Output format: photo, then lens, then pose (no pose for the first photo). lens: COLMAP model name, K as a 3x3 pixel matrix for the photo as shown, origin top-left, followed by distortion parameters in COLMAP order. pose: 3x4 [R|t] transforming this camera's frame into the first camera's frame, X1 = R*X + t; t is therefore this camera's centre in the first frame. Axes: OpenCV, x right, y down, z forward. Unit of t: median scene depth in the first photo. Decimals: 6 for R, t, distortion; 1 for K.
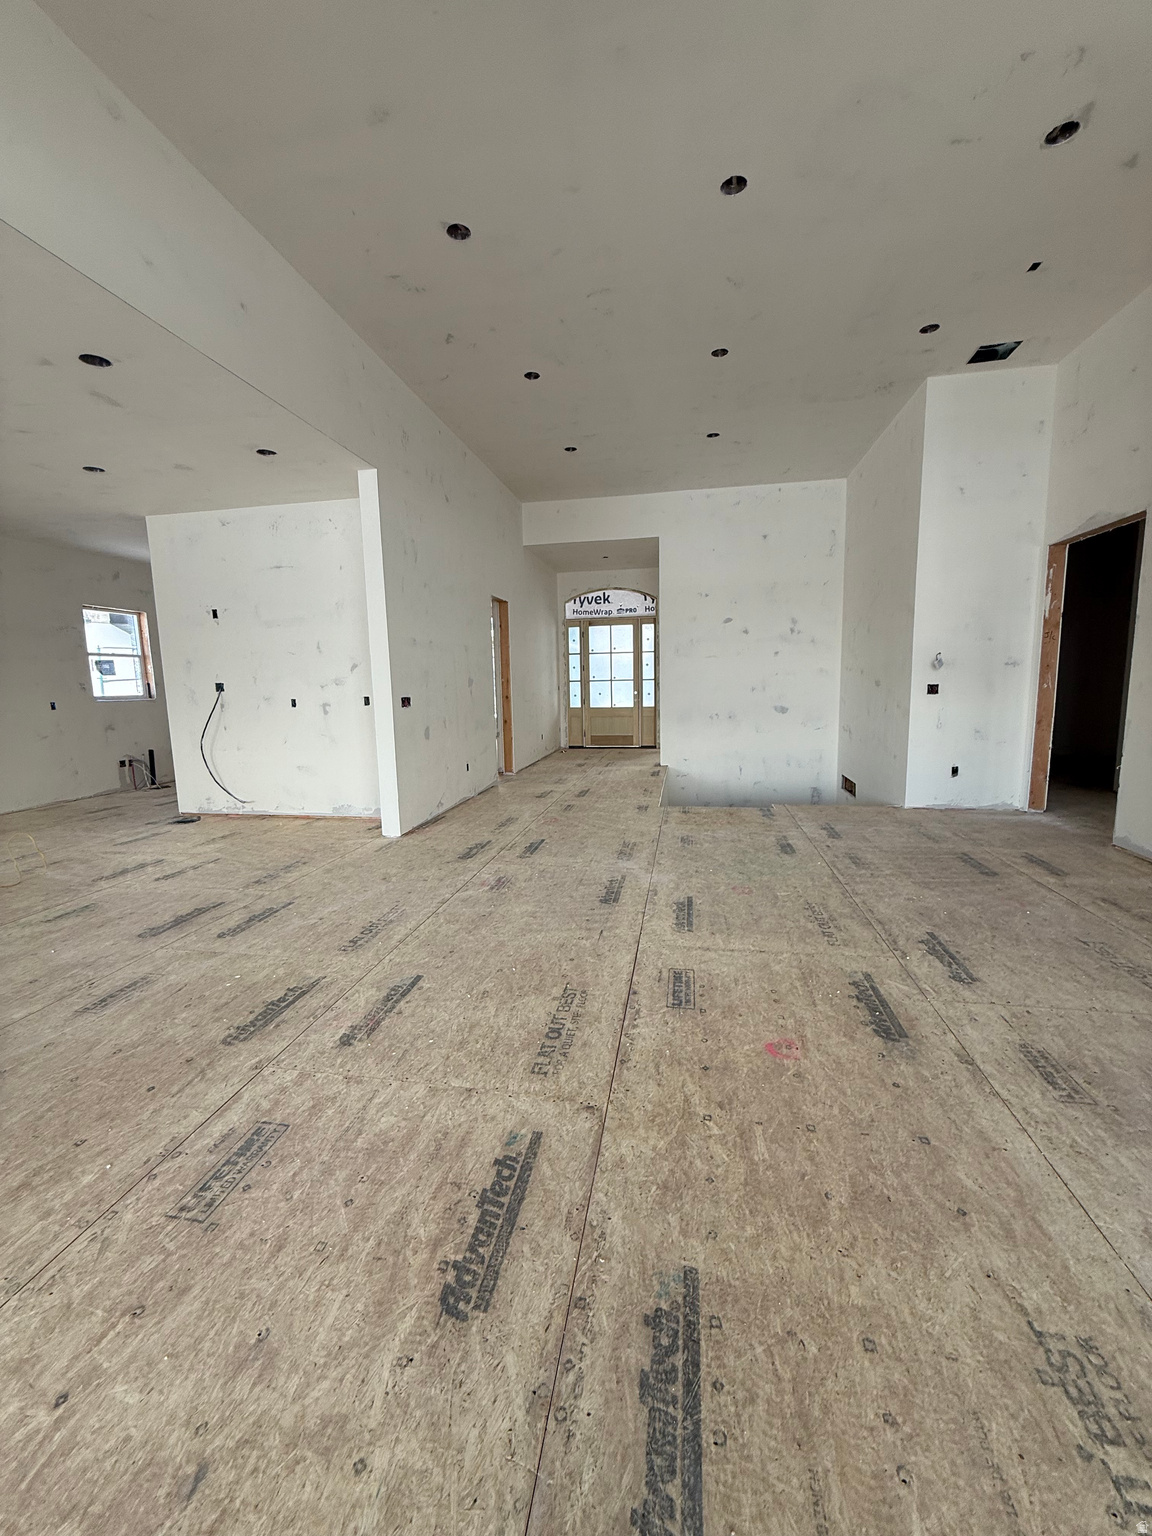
lens RADIAL K [[610.1, 0, 575.5], [0, 610.1, 765.3], [0, 0, 1]] dist [-0.002190, 0.000545]
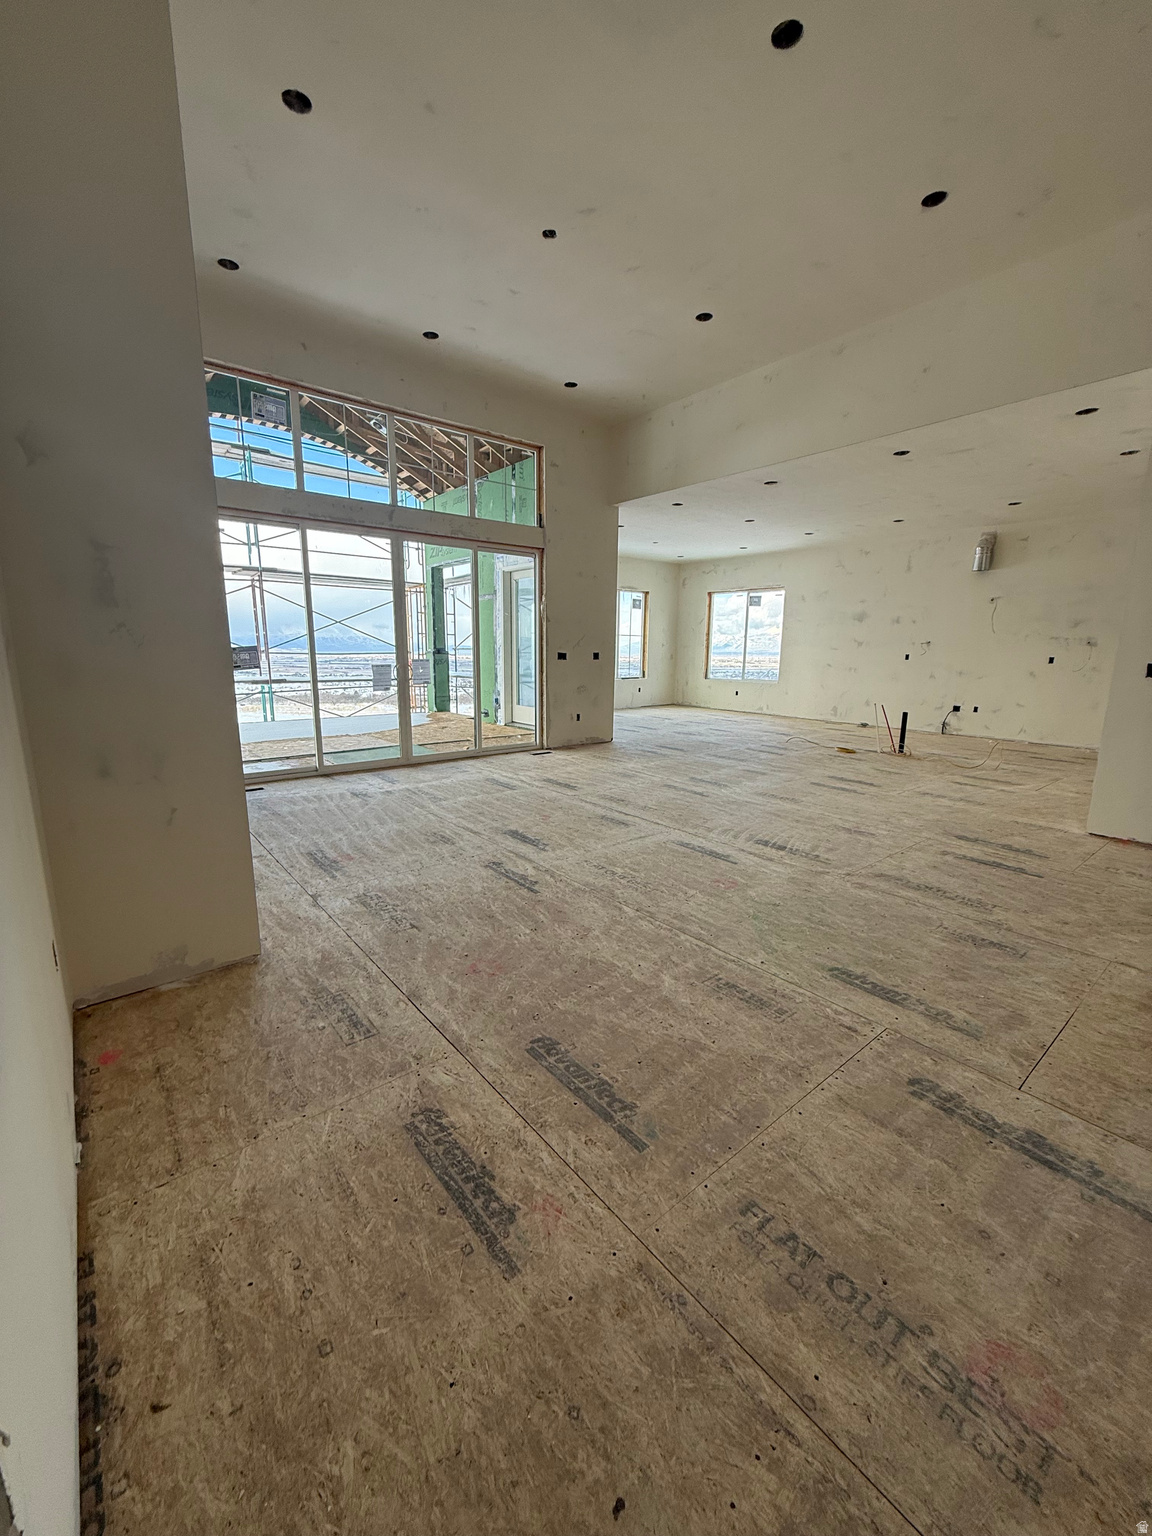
lens RADIAL K [[610.1, 0, 577.6], [0, 610.1, 765.8], [0, 0, 1]] dist [-0.002190, 0.000545]
pose [[-0.646408, 0.161504, -0.745703, 1.215082], [-0.099039, 0.951311, 0.291886, -0.227991], [0.756536, 0.262532, -0.598941, 1.541474]]
